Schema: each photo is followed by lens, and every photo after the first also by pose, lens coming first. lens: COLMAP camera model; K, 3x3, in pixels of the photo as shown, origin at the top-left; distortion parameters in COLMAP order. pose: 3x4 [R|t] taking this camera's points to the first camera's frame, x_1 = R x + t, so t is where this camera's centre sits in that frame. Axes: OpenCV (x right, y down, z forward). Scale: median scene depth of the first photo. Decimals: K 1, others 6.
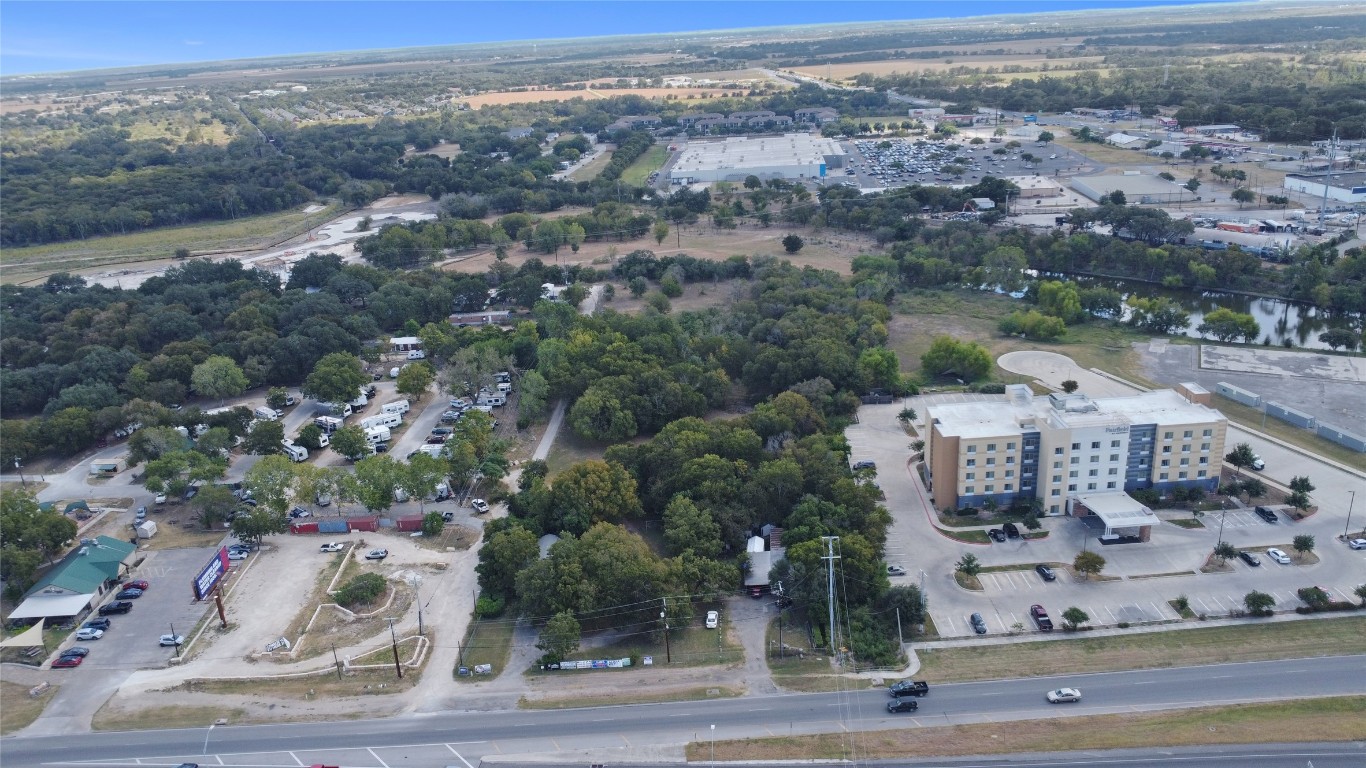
lens RADIAL K [[996.2, 0, 677.9], [0, 996.2, 378.4], [0, 0, 1]] dist [-0.023910, -0.018437]
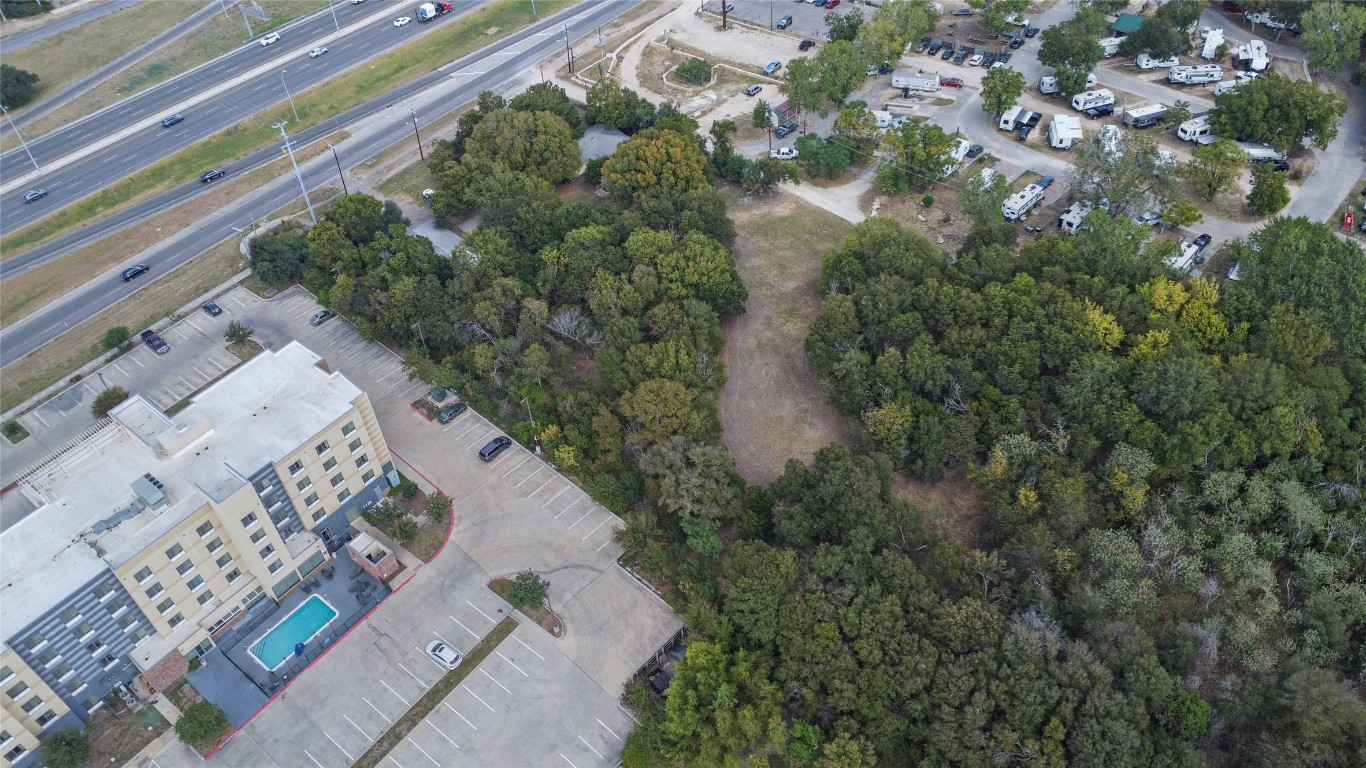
lens RADIAL K [[996.2, 0, 677.9], [0, 996.2, 378.4], [0, 0, 1]] dist [-0.023910, -0.018437]
pose [[-0.644928, 0.589374, -0.486525, 0.493002], [-0.163436, 0.515520, 0.841146, -0.599545], [0.746563, 0.621995, -0.236148, 1.524855]]
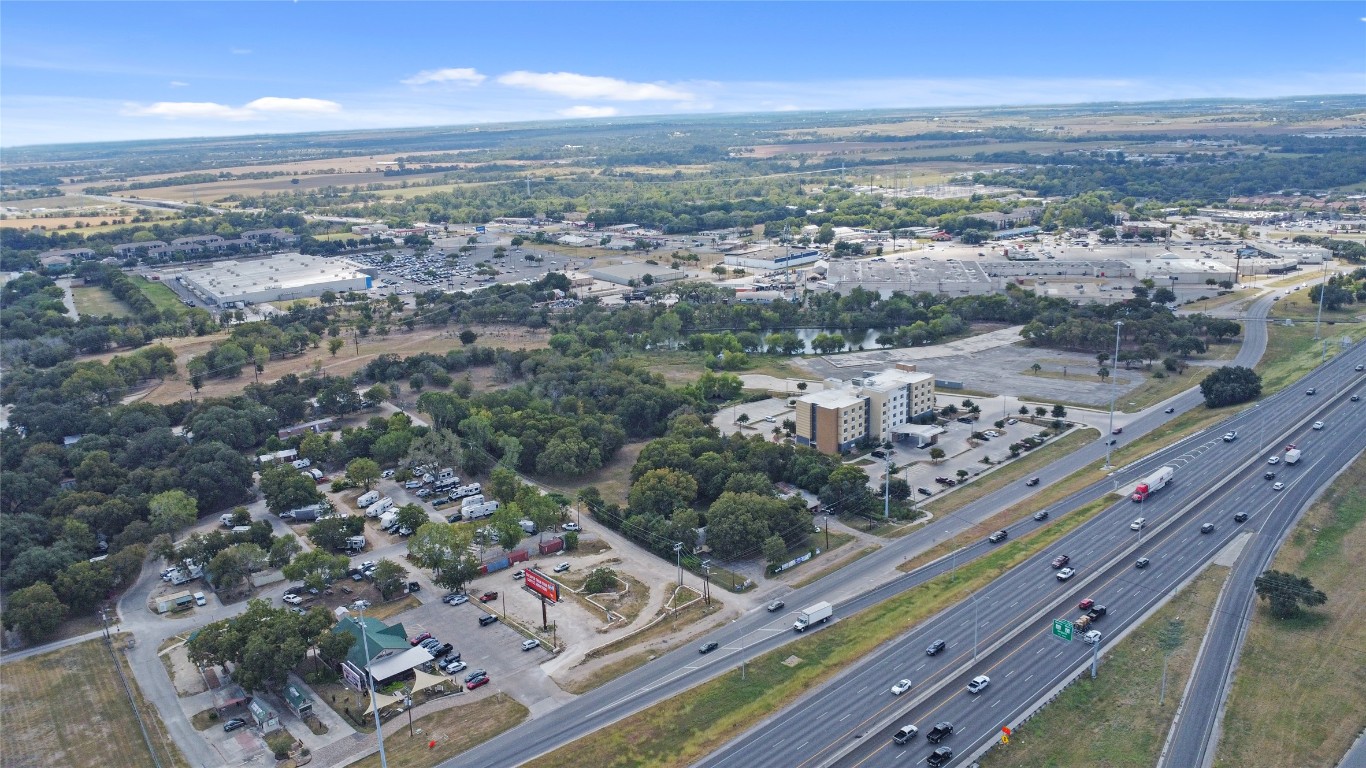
lens RADIAL K [[996.2, 0, 677.9], [0, 996.2, 378.4], [0, 0, 1]] dist [-0.023910, -0.018437]
pose [[0.765165, -0.140256, 0.628372, -1.068852], [0.208515, 0.977365, -0.035755, 0.015923], [-0.609134, 0.158383, 0.777091, -0.153853]]
